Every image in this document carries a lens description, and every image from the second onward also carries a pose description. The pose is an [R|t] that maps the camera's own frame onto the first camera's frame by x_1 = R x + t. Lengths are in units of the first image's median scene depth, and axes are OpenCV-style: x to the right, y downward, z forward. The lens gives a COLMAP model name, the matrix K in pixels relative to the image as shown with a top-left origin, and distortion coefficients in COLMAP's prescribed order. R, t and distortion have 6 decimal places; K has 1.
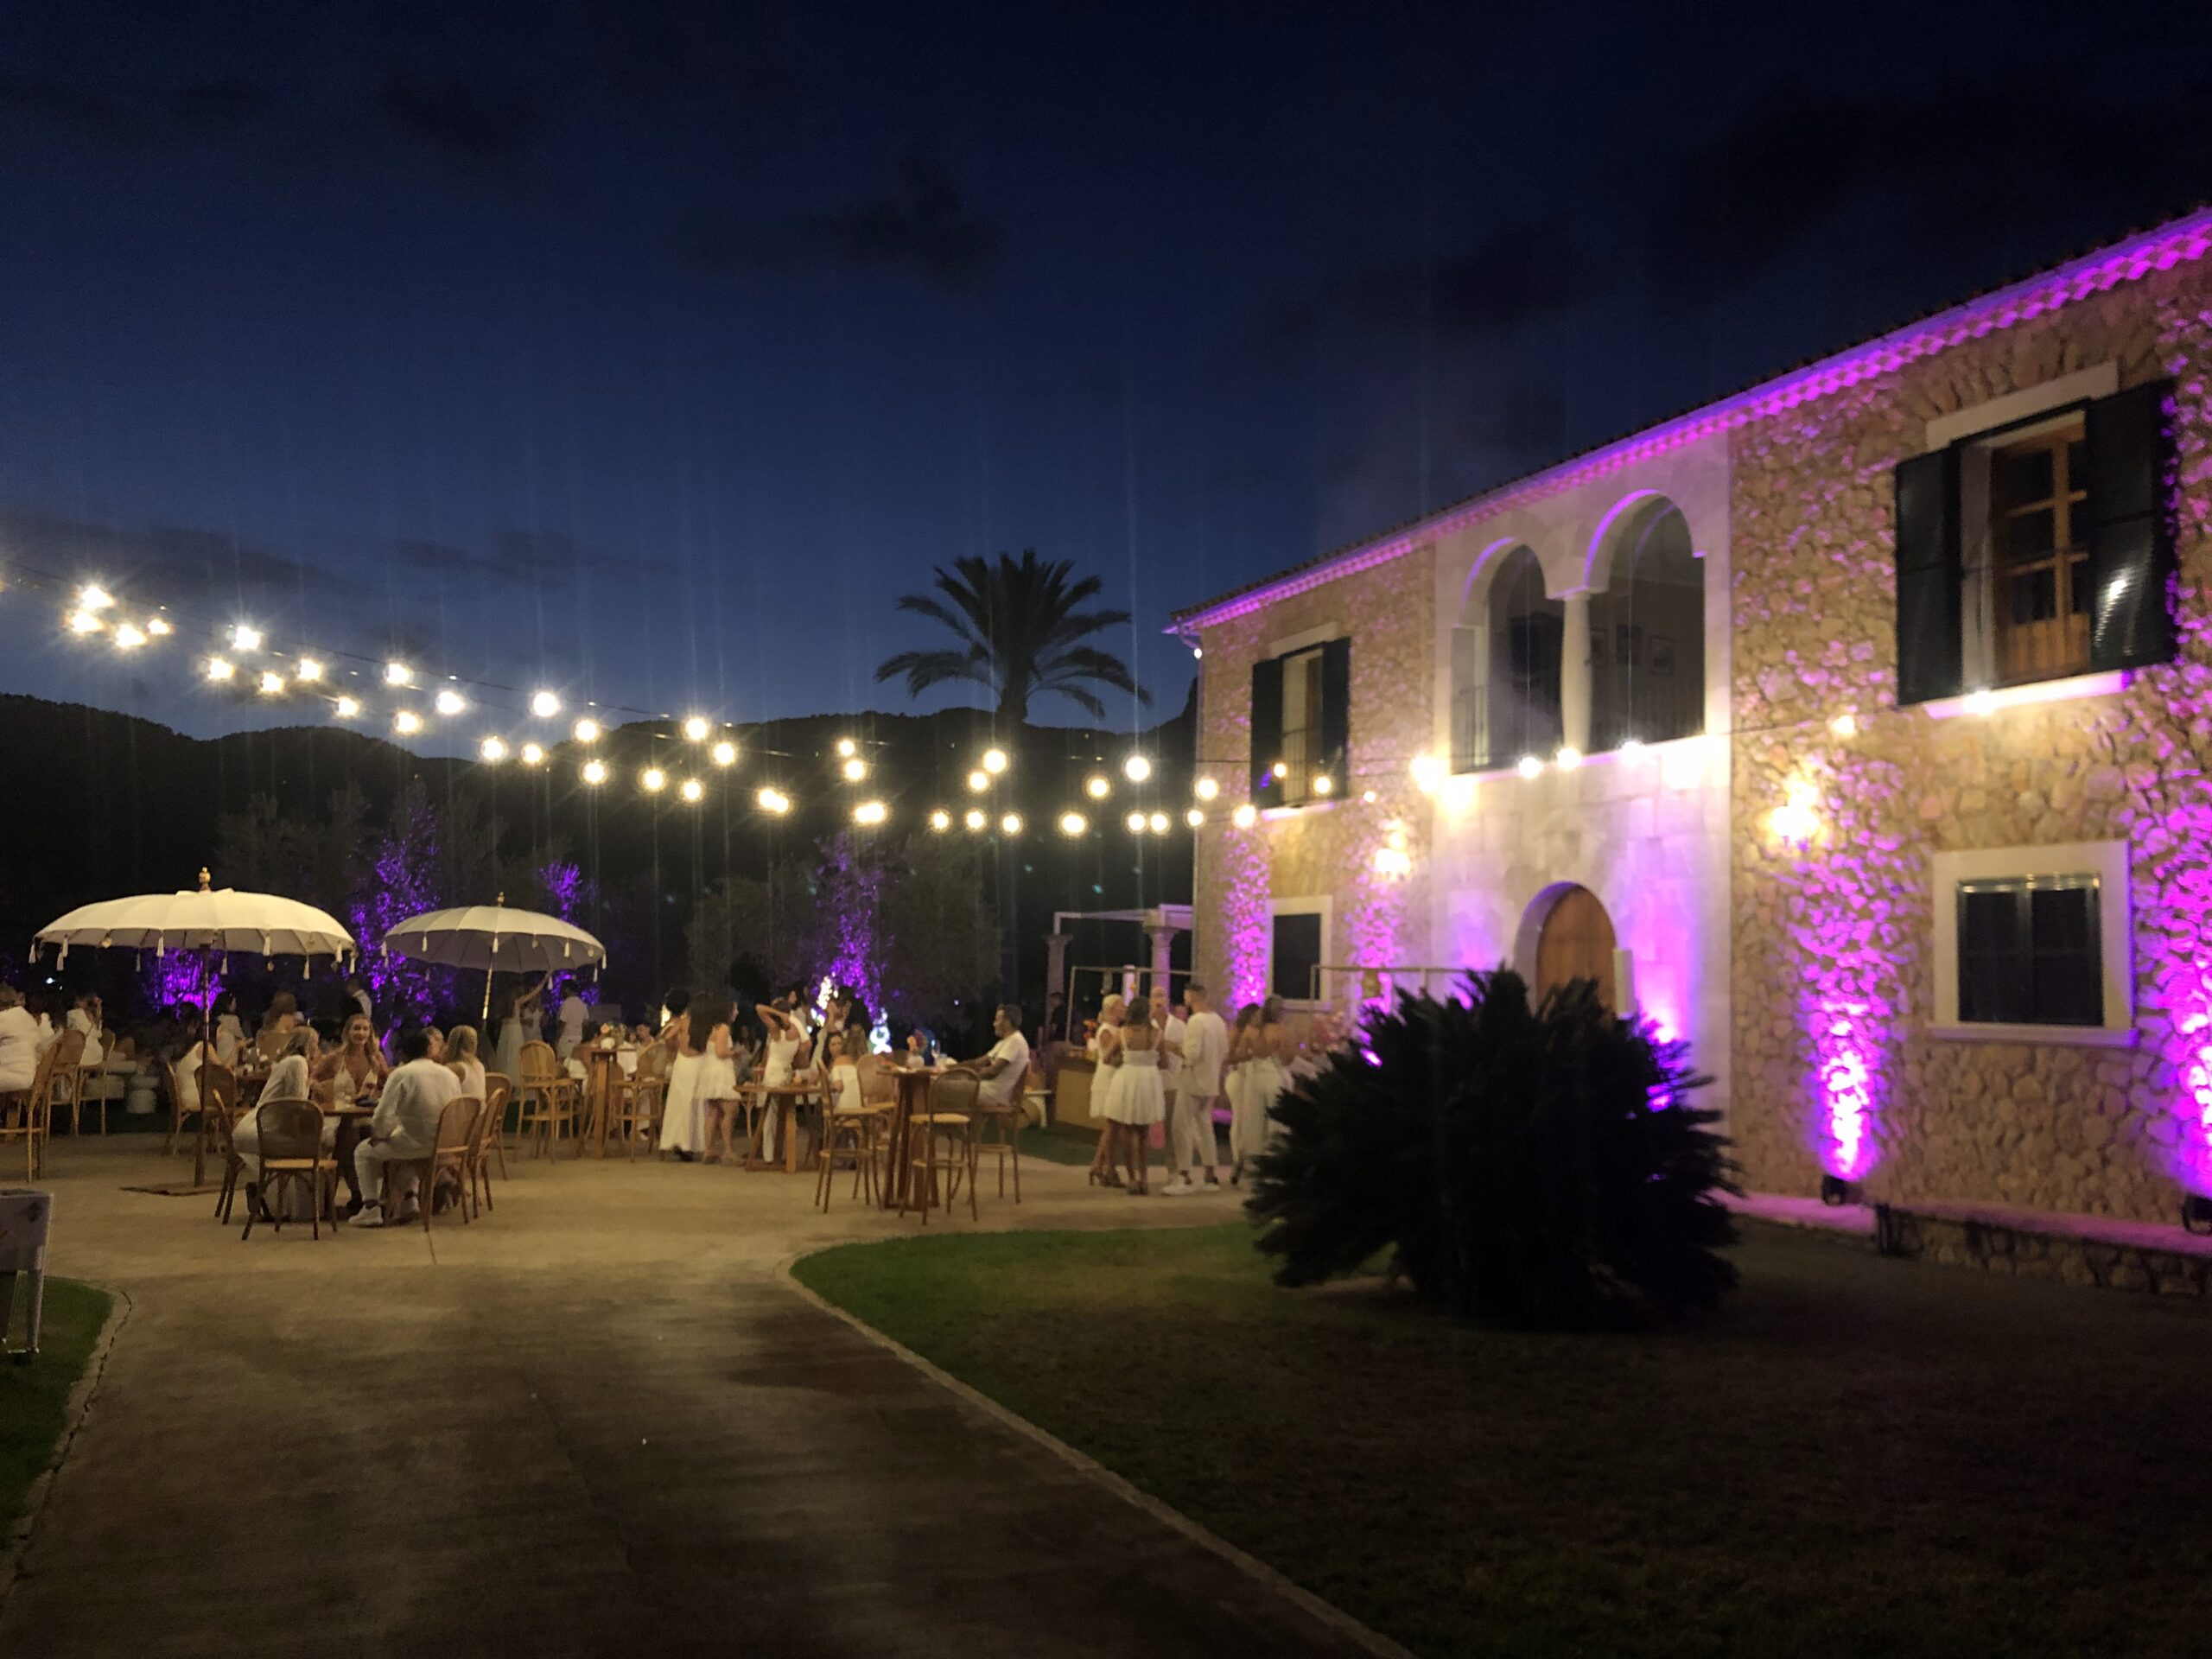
lens RADIAL K [[1810.0, 0, 1106.0], [0, 1810.0, 829.5], [0, 0, 1]] dist [-0.050664, 0.134543]
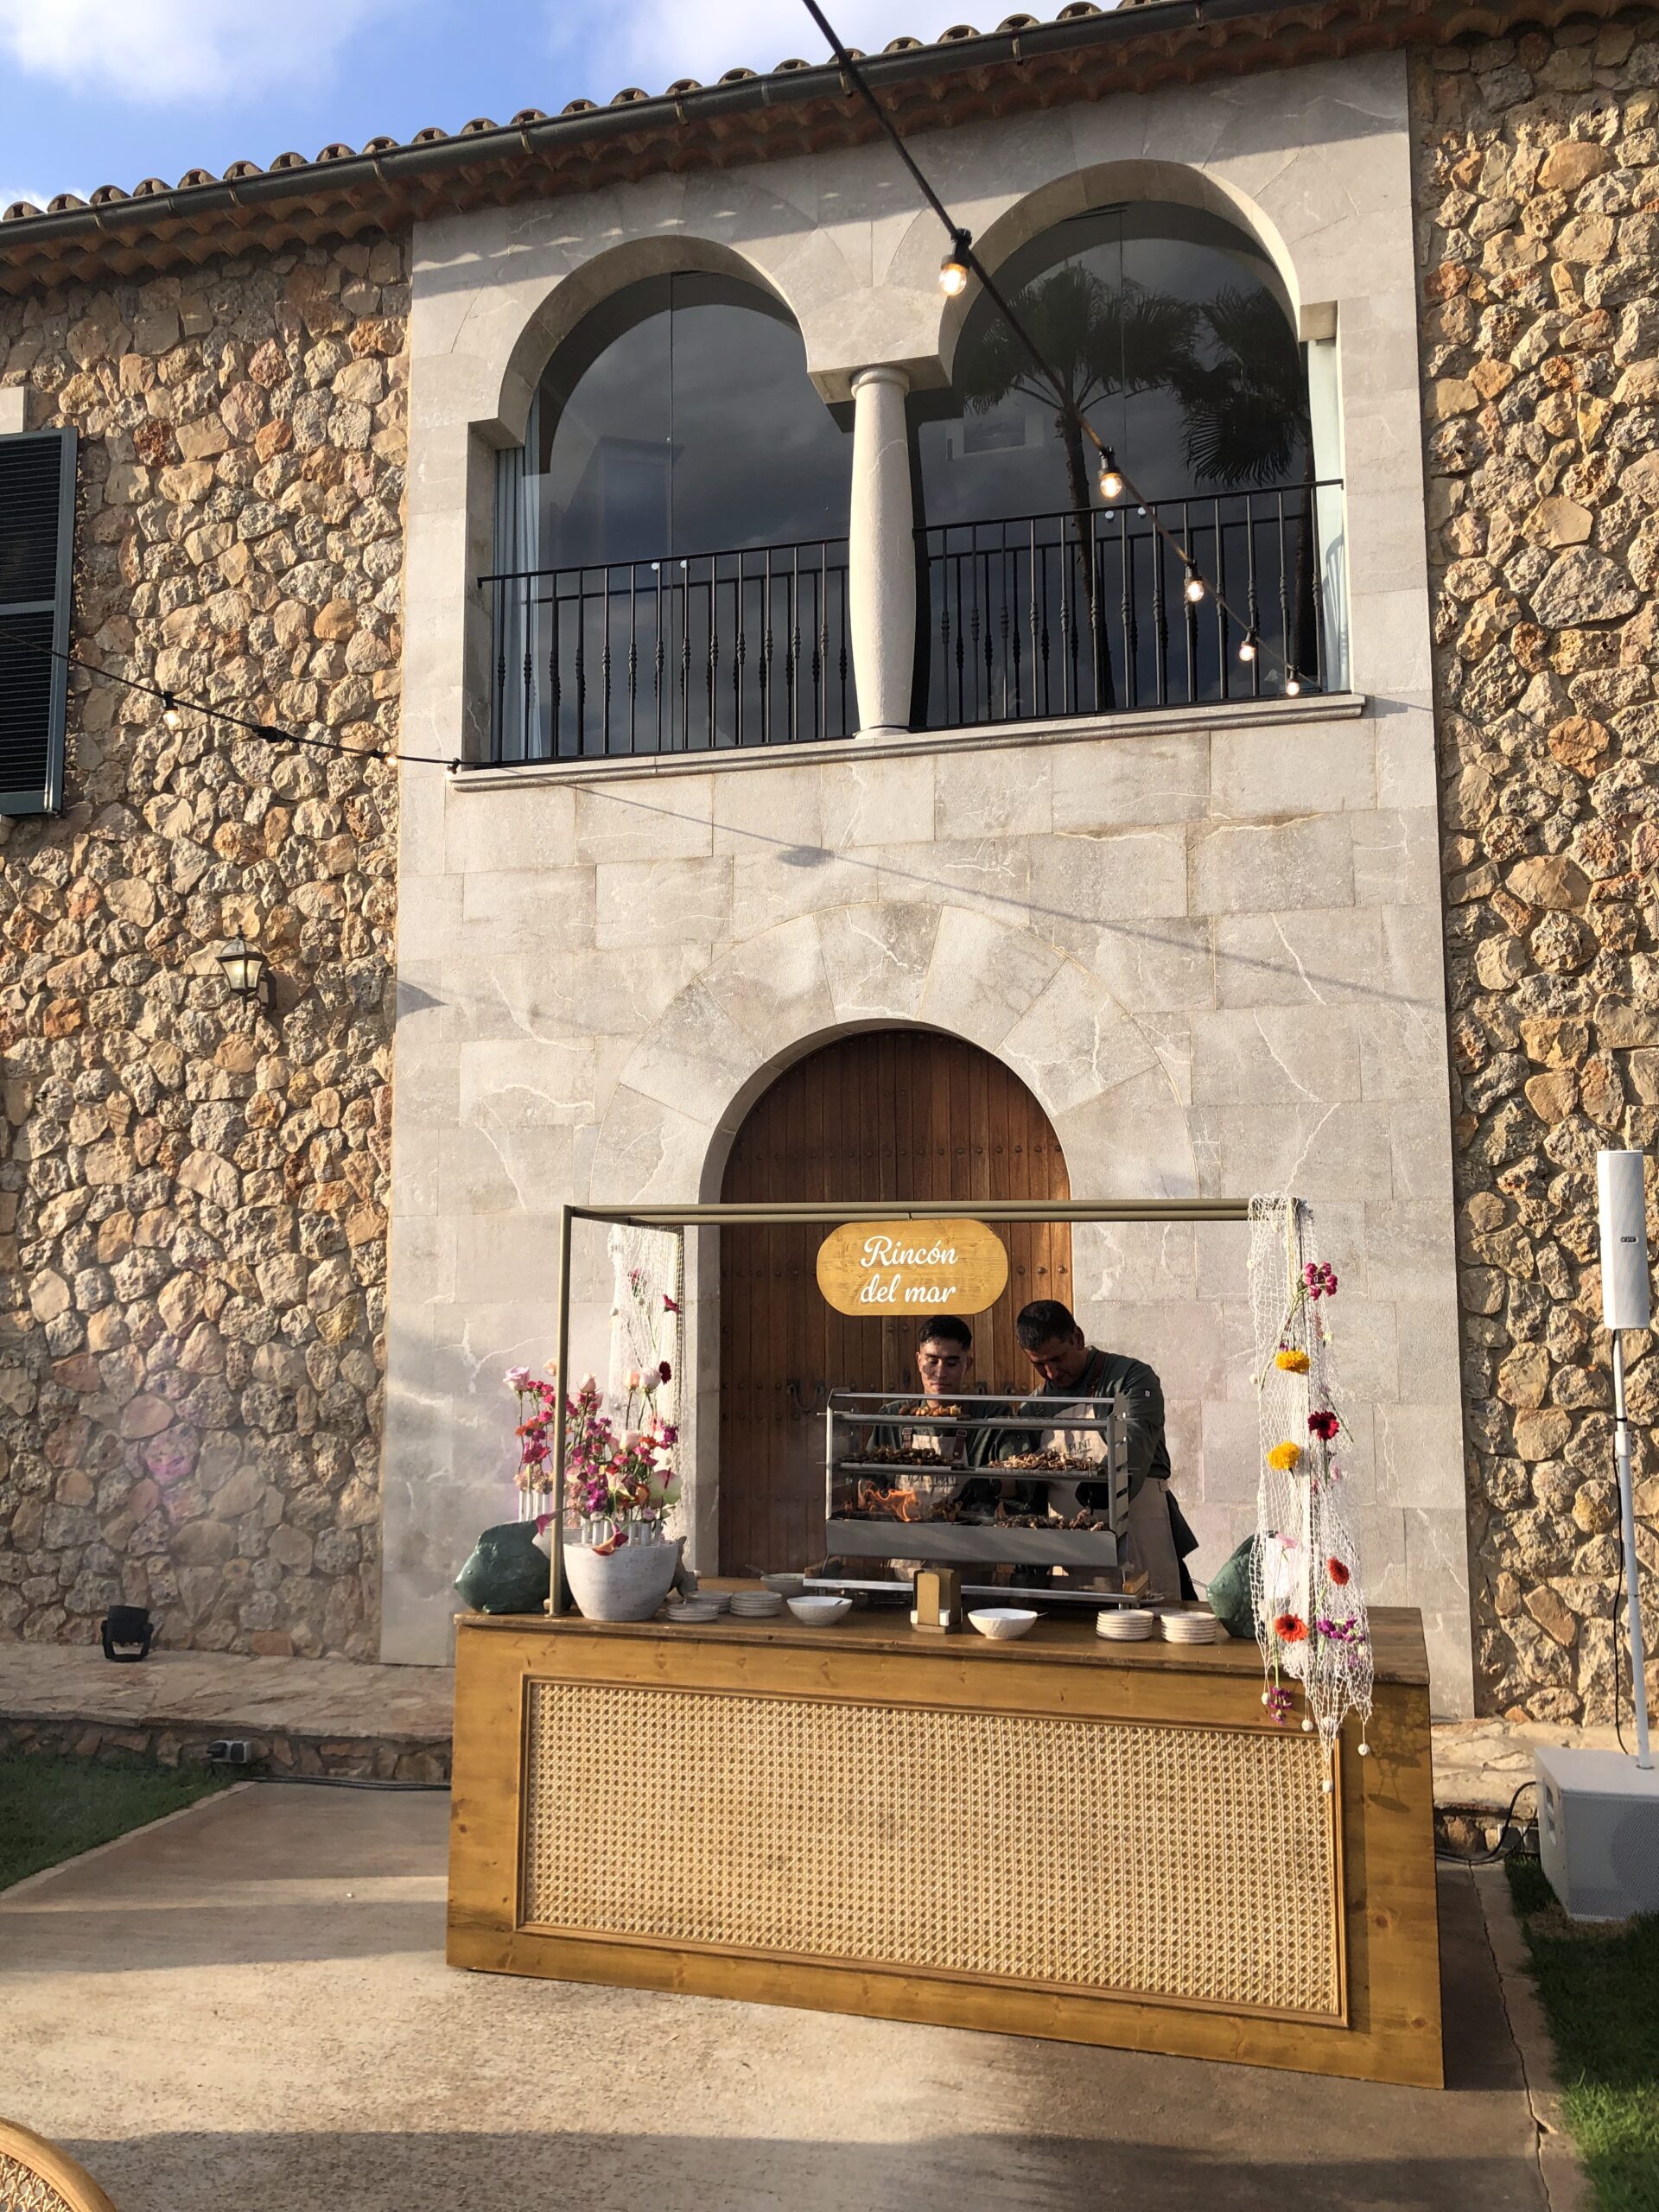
lens RADIAL K [[1810.0, 0, 829.5], [0, 1810.0, 1106.0], [0, 0, 1]] dist [-0.050664, 0.134543]
pose [[0.635745, 0.062426, 0.769371, -0.109483], [-0.049807, 0.997965, -0.039817, 0.095626], [-0.770291, -0.013006, 0.637560, 1.051380]]
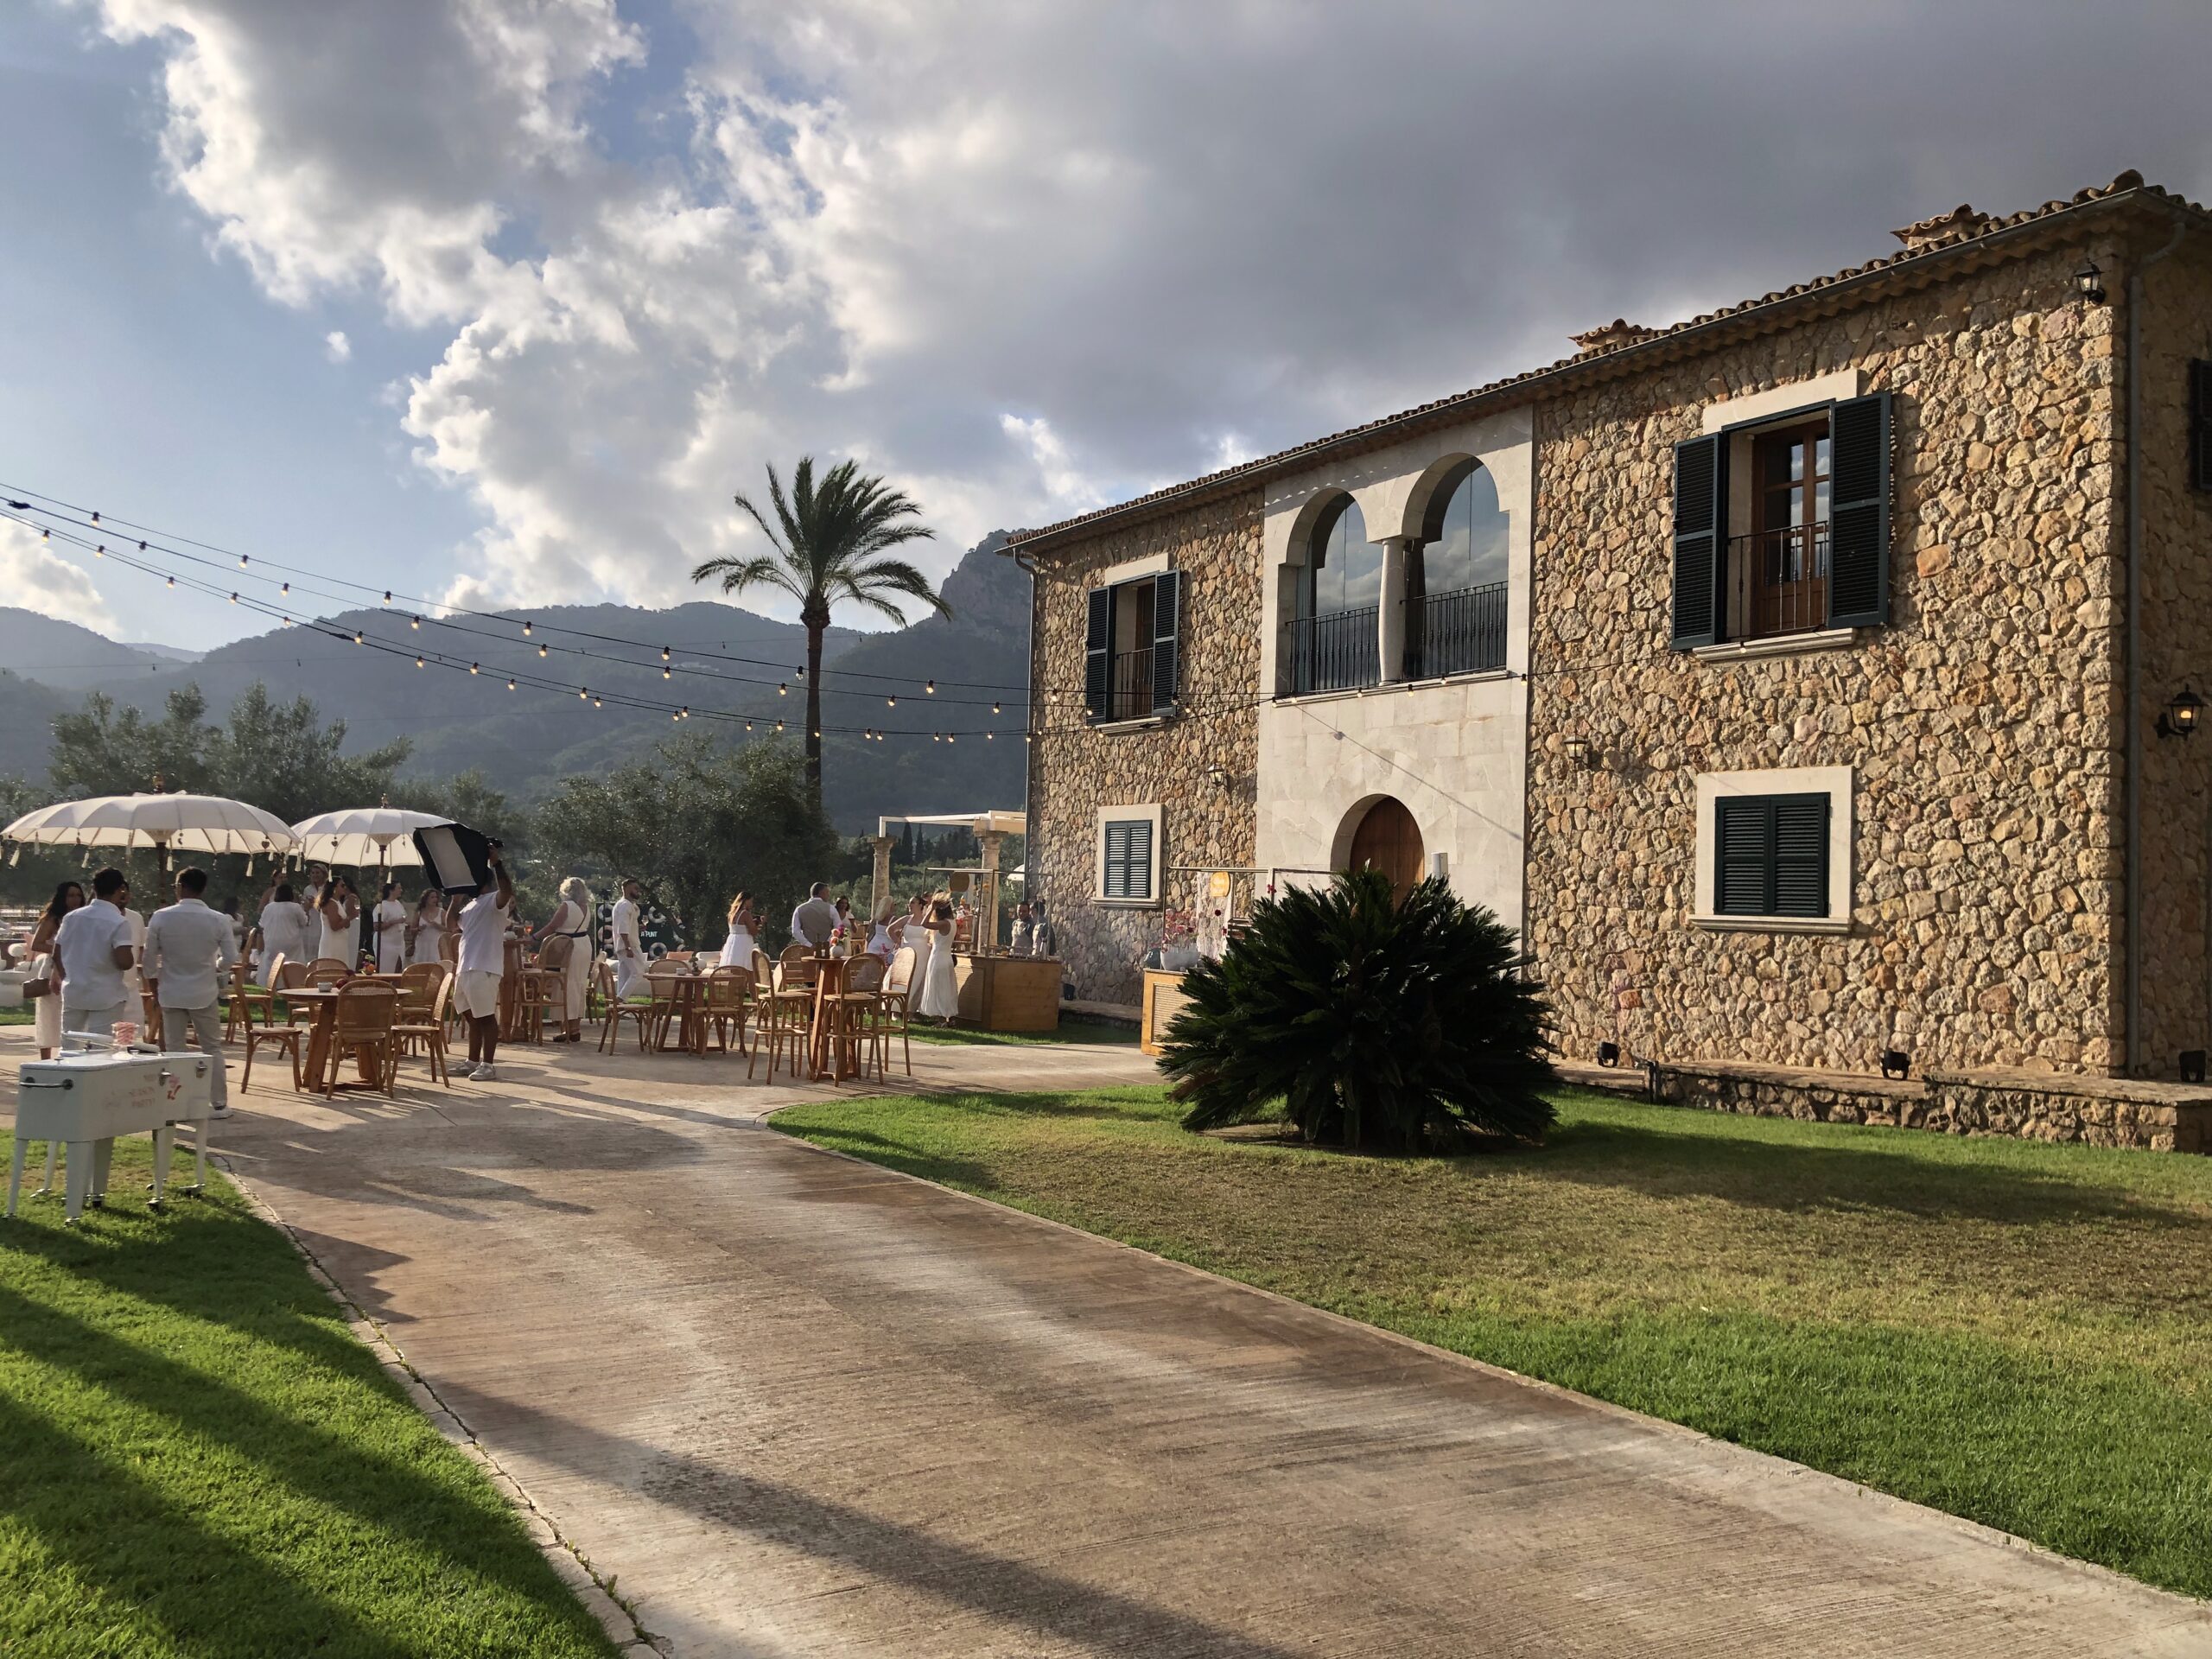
lens RADIAL K [[1767.3, 0, 1106.0], [0, 1767.3, 829.5], [0, 0, 1]] dist [0.007956, 0.000868]
pose [[0.991360, 0.005189, 0.131070, -0.089467], [-0.012355, 0.998469, 0.053922, -0.008925], [-0.130589, -0.055075, 0.989906, -0.120661]]
